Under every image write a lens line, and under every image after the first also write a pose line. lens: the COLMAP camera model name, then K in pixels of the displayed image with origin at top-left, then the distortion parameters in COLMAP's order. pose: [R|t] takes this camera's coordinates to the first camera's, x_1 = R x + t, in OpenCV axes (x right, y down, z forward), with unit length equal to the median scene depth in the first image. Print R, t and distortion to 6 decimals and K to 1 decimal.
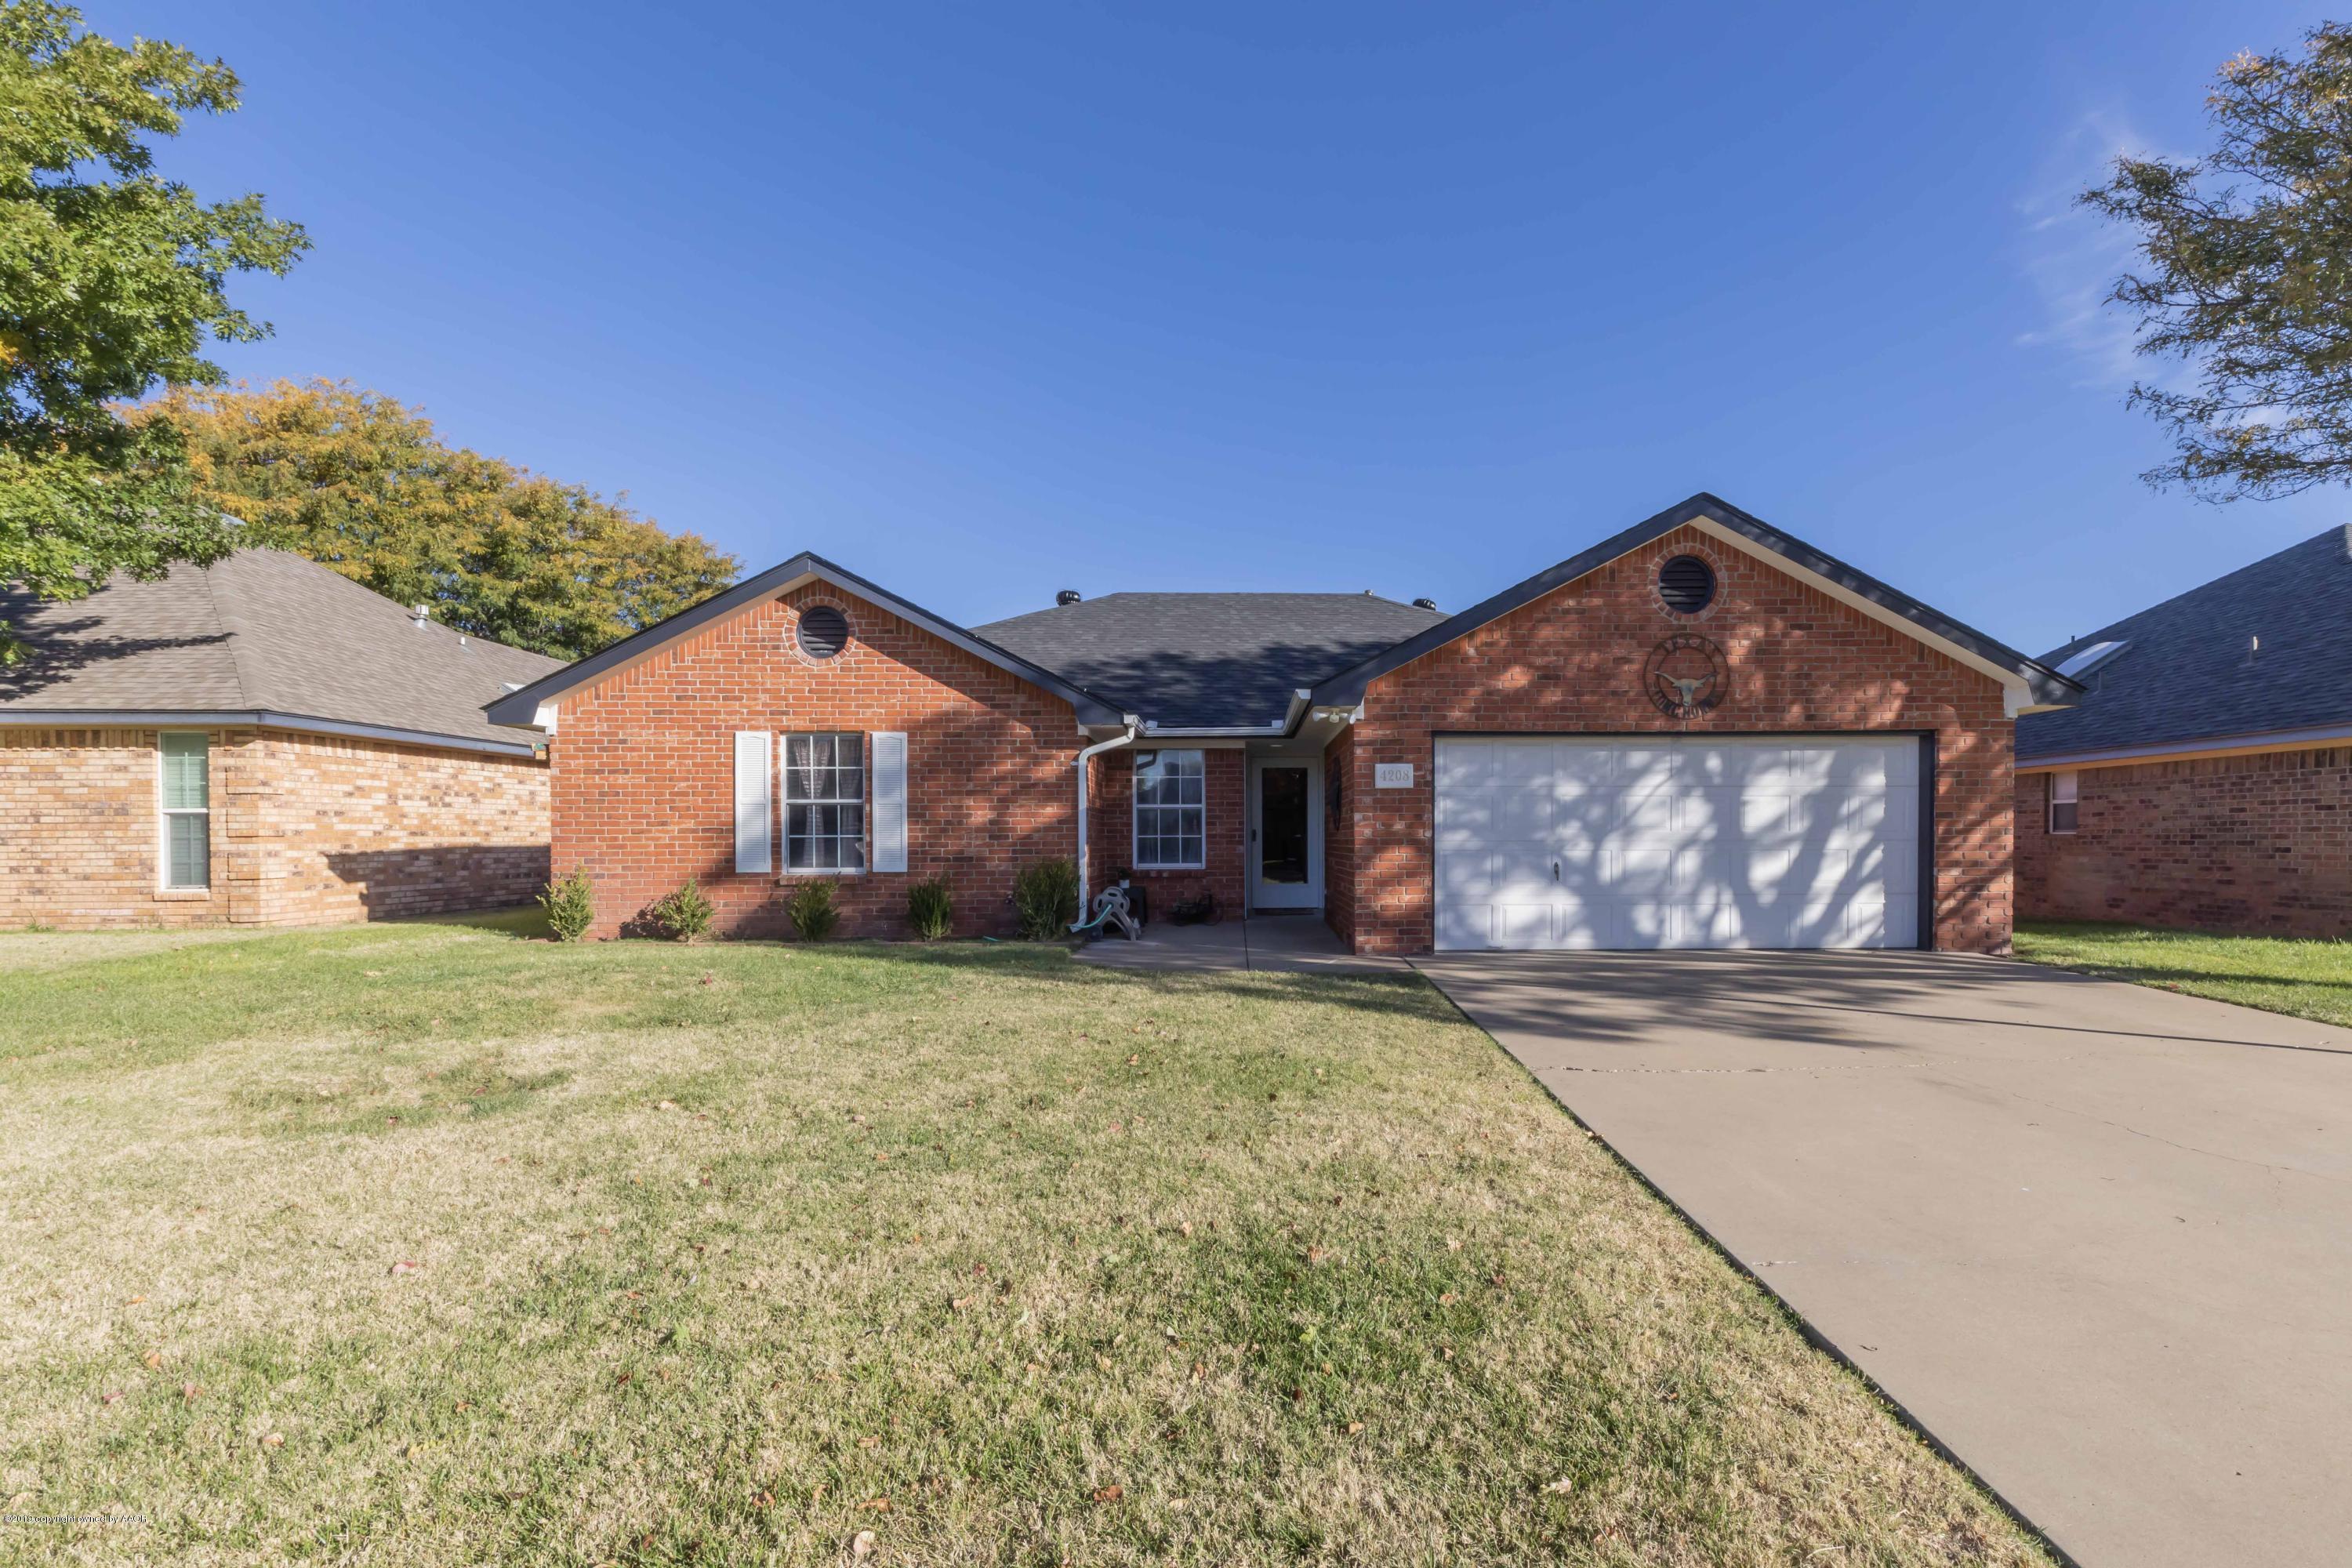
lens RADIAL K [[1086.1, 0, 1256.6], [0, 1086.1, 861.6], [0, 0, 1]] dist [0.003532, -0.001382]
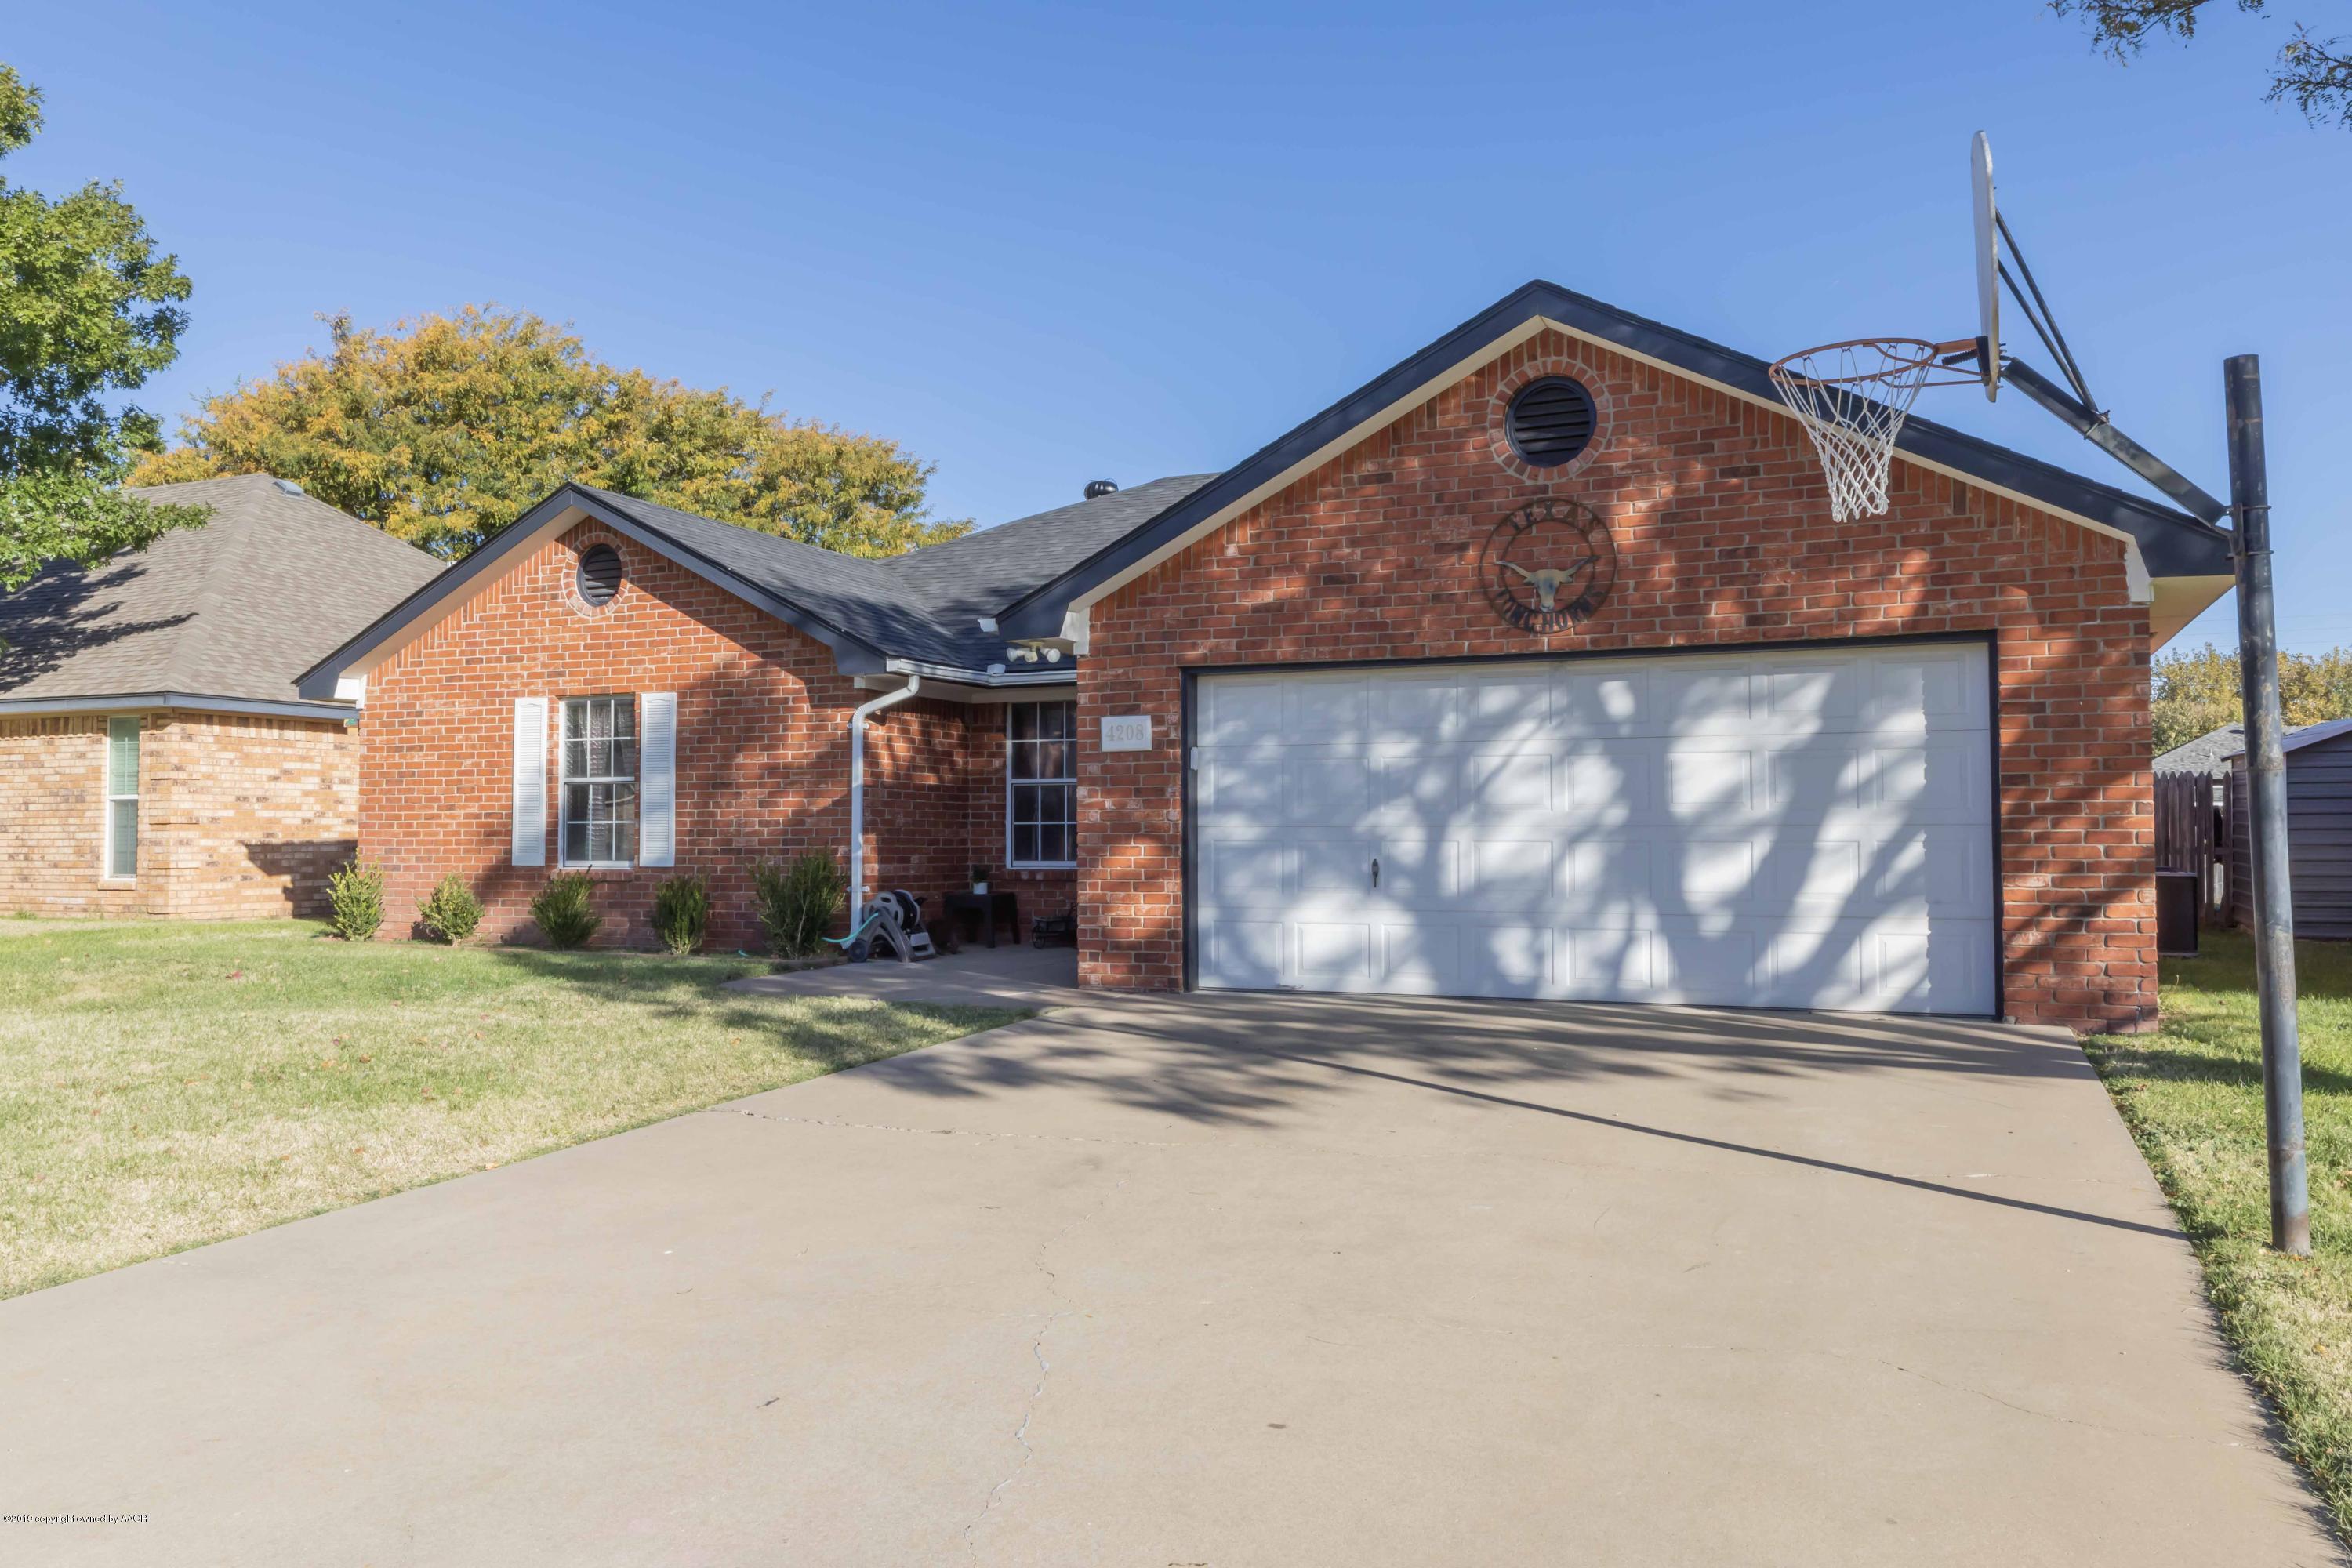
lens RADIAL K [[1723.0, 0, 1168.1], [0, 1723.0, 780.1], [0, 0, 1]] dist [-0.012379, -0.003266]
pose [[0.906359, -0.011610, -0.422349, 0.545501], [-0.011012, 0.998634, -0.051083, 0.006238], [0.422365, 0.050951, 0.904993, 0.008829]]
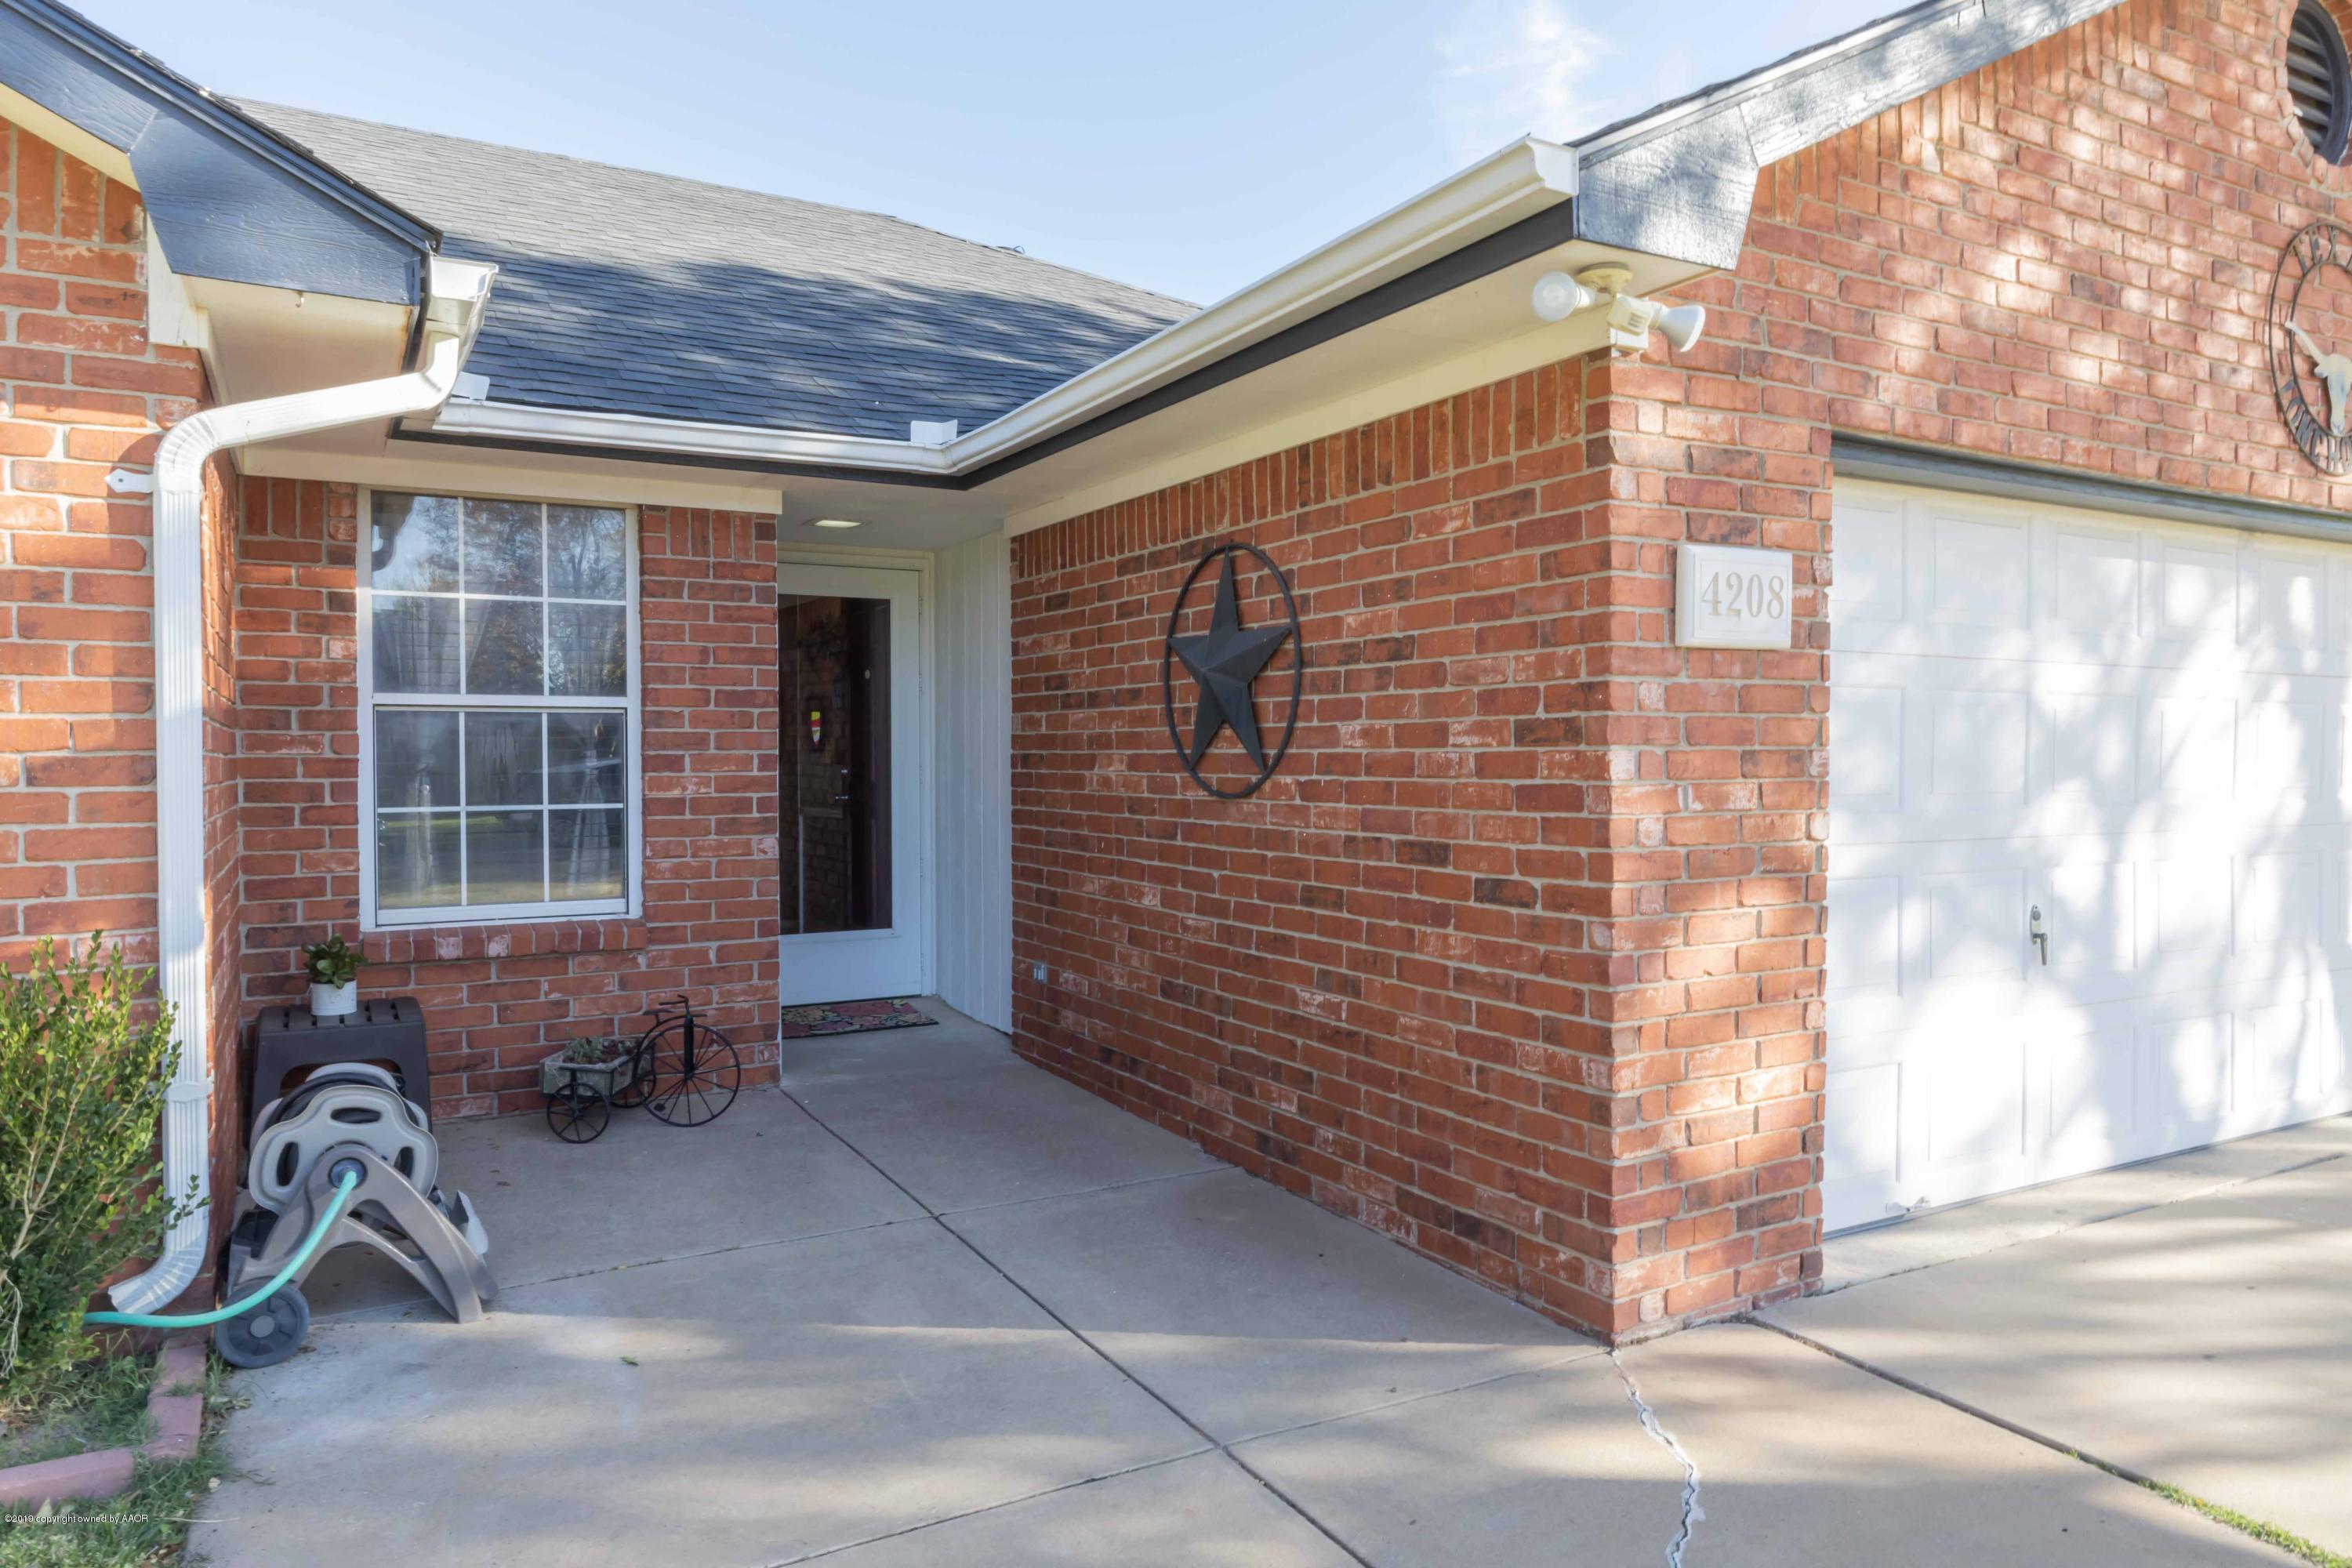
lens RADIAL K [[1503.2, 0, 1174.5], [0, 1503.2, 774.8], [0, 0, 1]] dist [0.018417, 0.000107]
pose [[0.880321, -0.003164, 0.474368, -0.132065], [0.006967, 0.999956, -0.006261, -0.033067], [-0.474328, 0.008817, 0.880304, 0.668829]]
